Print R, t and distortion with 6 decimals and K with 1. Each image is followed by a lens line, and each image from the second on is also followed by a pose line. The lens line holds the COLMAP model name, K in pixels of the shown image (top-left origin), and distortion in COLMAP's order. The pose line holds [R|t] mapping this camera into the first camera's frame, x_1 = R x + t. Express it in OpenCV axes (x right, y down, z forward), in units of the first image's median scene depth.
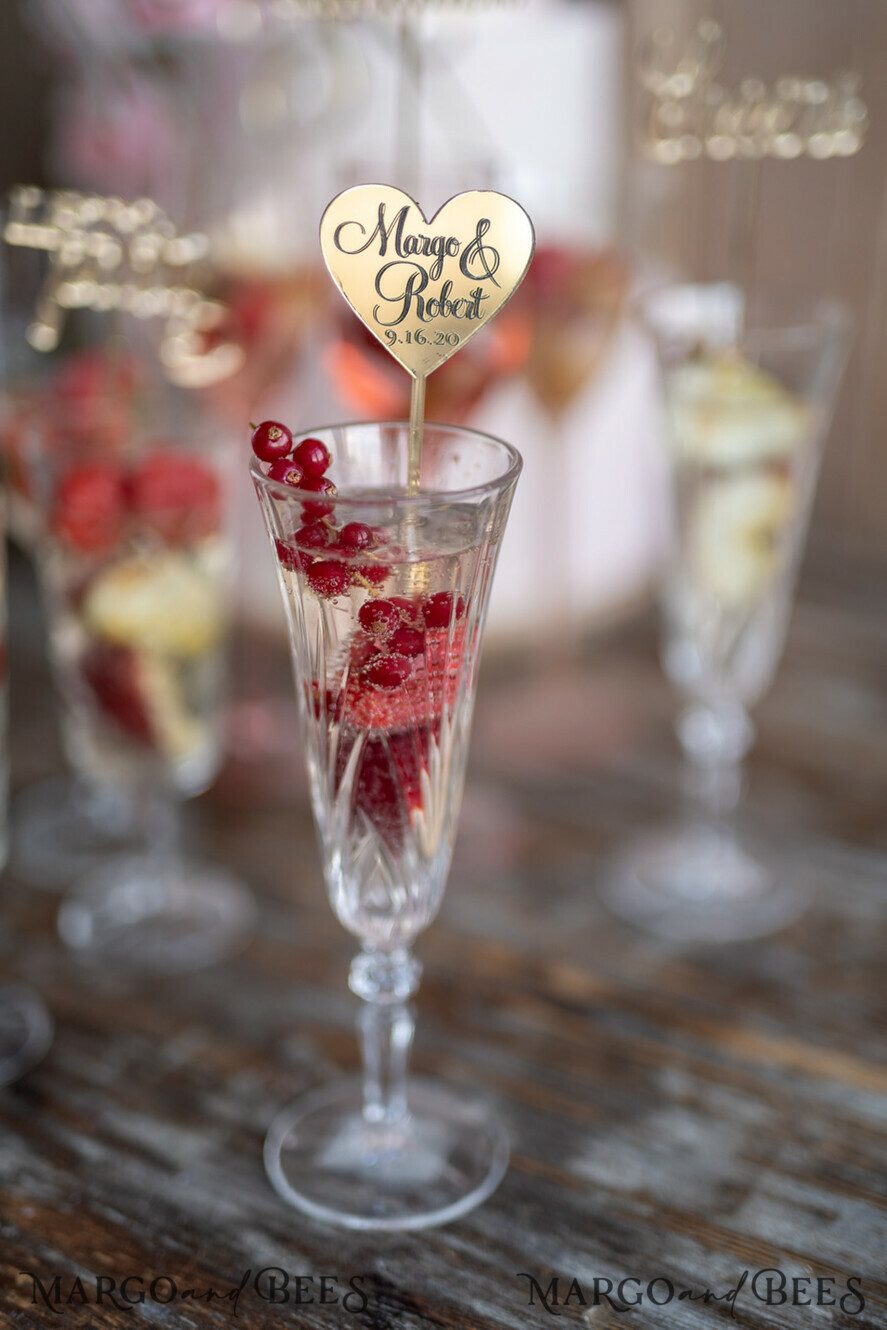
lens RADIAL K [[1939.5, 0, 447.7], [0, 1939.5, 662.4], [0, 0, 1]] dist [-0.019052, 0.025389]
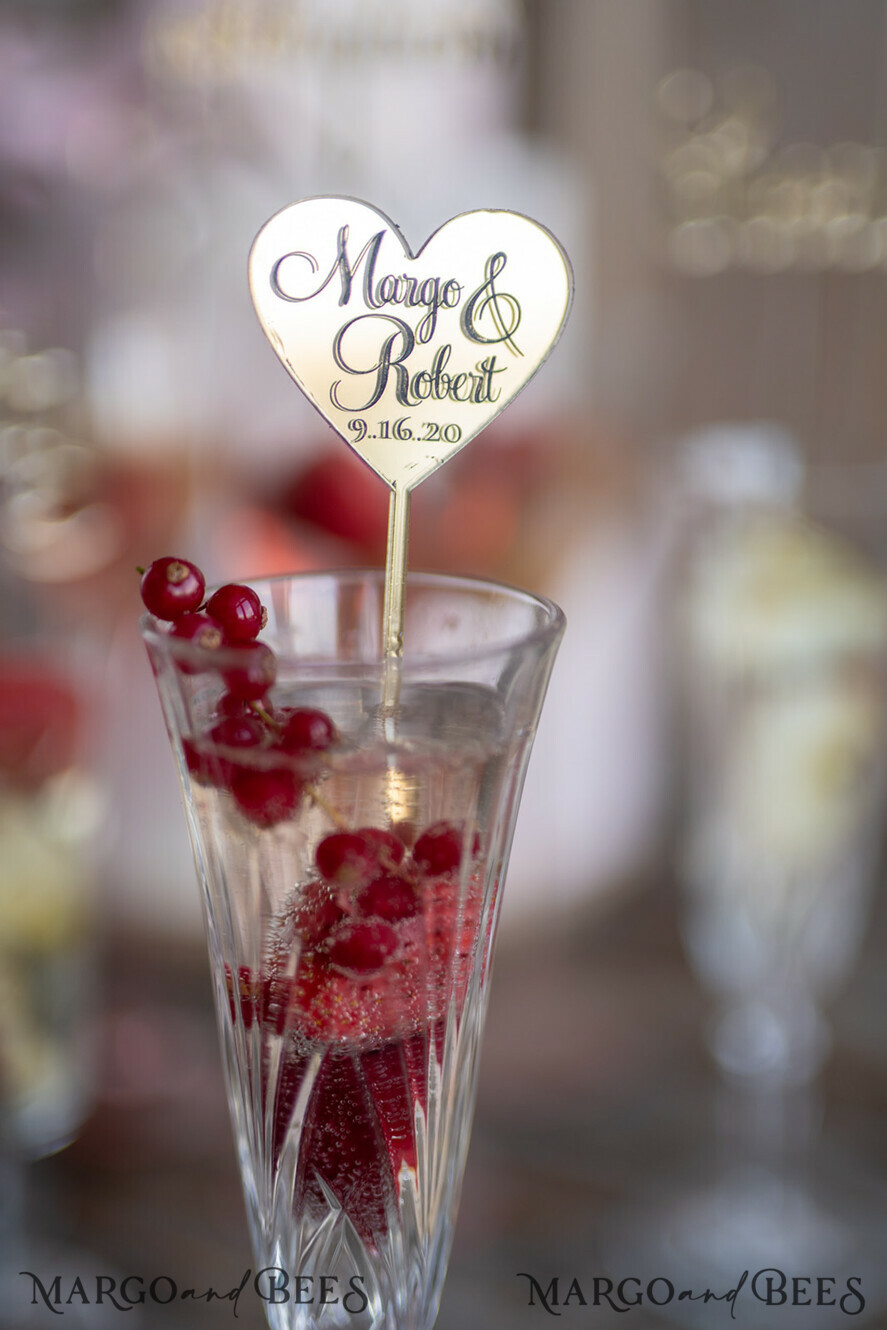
lens RADIAL K [[1946.6, 0, 448.0], [0, 1946.6, 663.7], [0, 0, 1]] dist [-0.010555, -0.009389]
pose [[0.997913, -0.014521, 0.062921, -0.037232], [0.024153, 0.987595, -0.155154, 0.011102], [-0.059888, 0.156350, 0.985884, 0.326200]]
